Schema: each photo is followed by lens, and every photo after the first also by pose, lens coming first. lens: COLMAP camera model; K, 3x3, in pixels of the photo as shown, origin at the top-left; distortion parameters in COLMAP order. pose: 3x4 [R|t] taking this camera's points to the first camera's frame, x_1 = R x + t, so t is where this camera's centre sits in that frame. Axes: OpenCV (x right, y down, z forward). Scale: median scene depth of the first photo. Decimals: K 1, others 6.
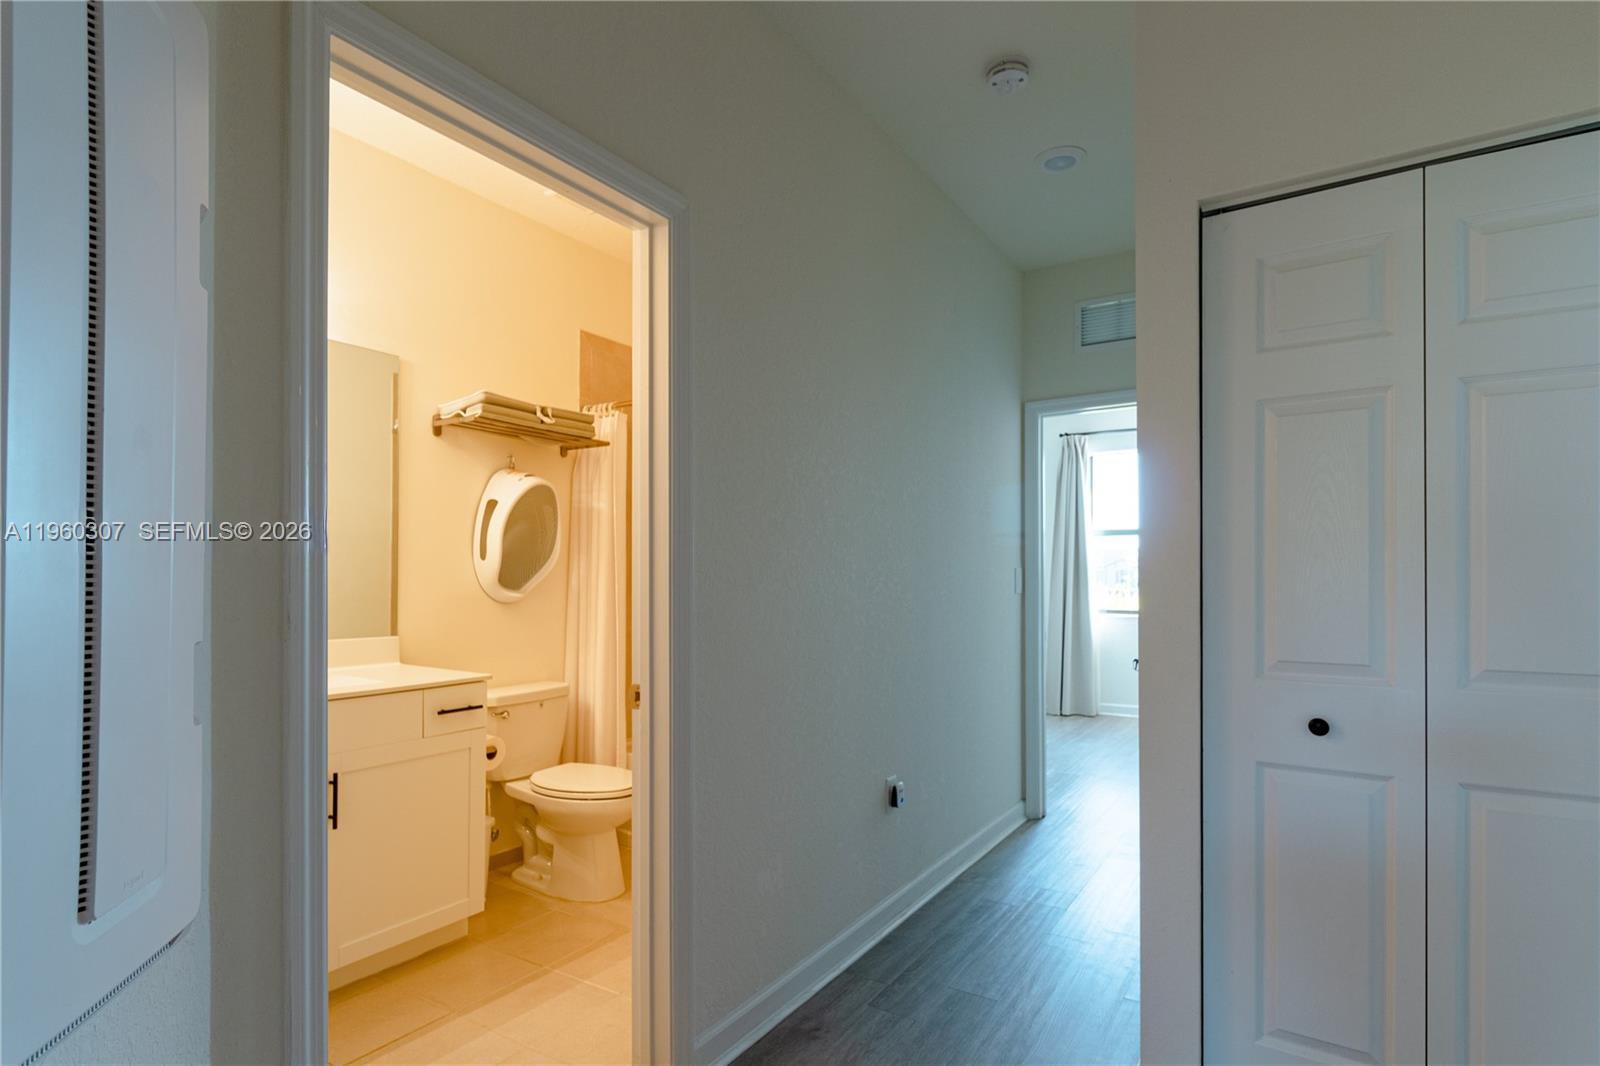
lens RADIAL K [[803.7, 0, 803.0], [0, 803.7, 565.8], [0, 0, 1]] dist [-0.000219, -0.000151]
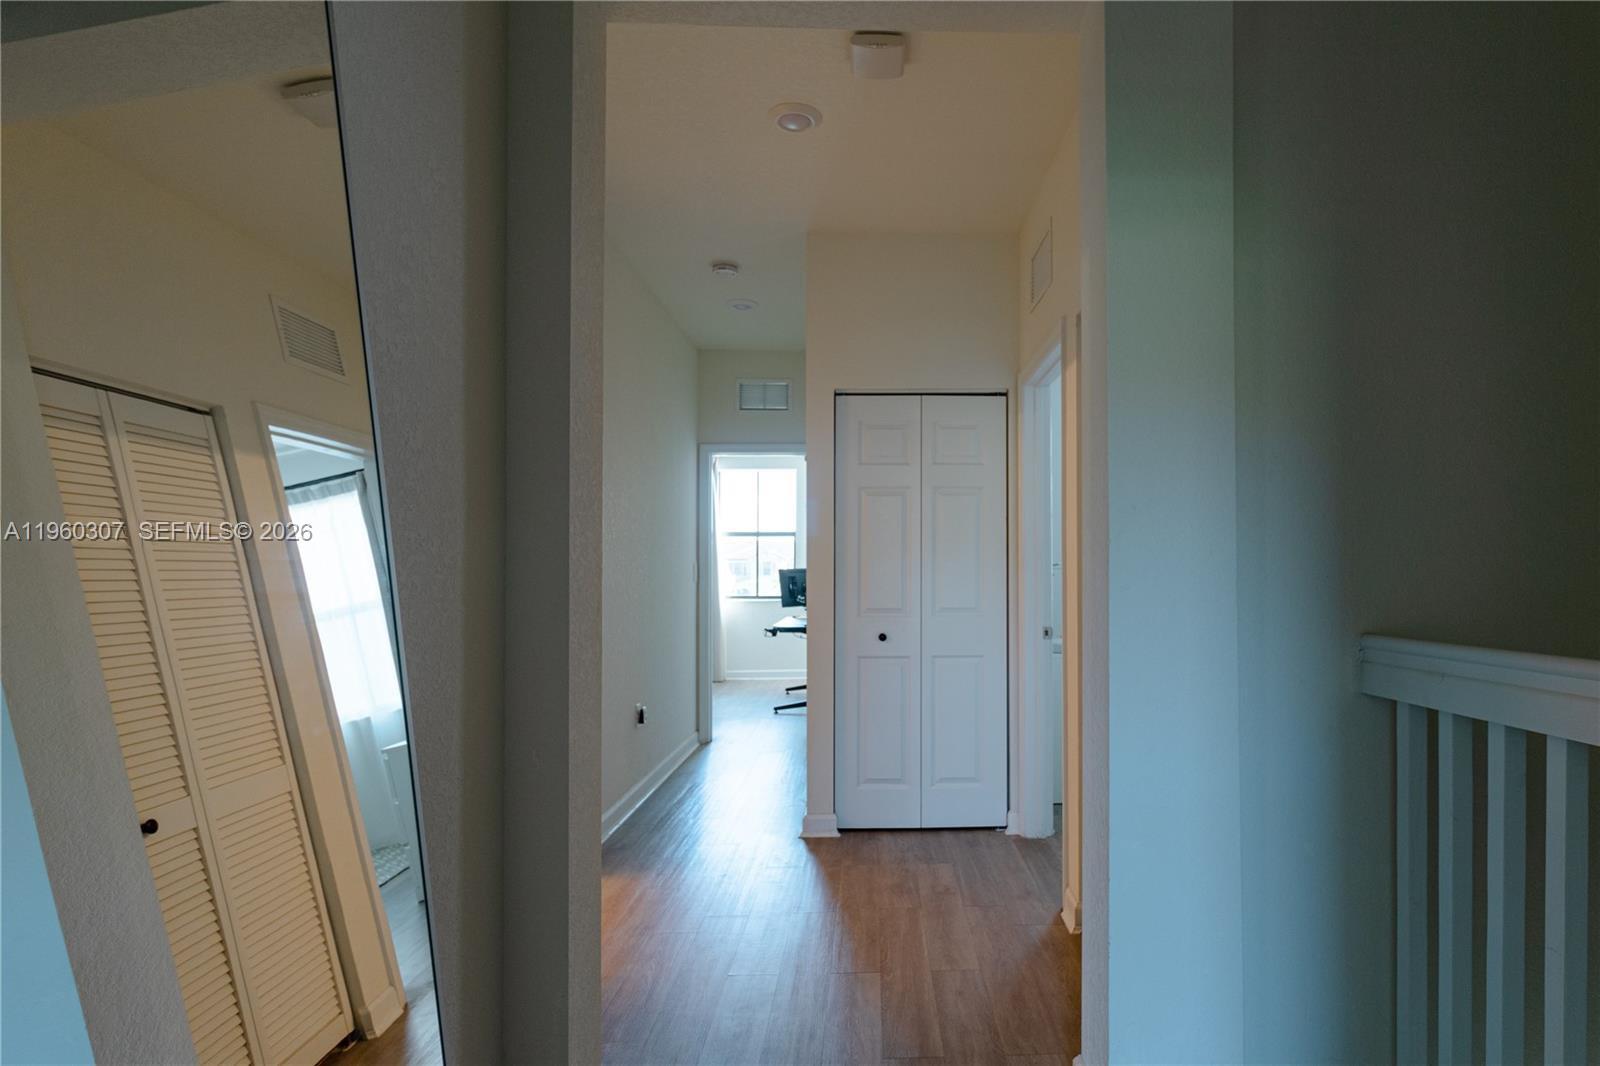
lens RADIAL K [[803.7, 0, 803.0], [0, 803.7, 565.8], [0, 0, 1]] dist [-0.000219, -0.000151]
pose [[0.884417, -0.000971, 0.466696, -0.312017], [-0.003197, 0.999962, 0.008139, -0.007326], [-0.466686, -0.008691, 0.884380, -0.455408]]
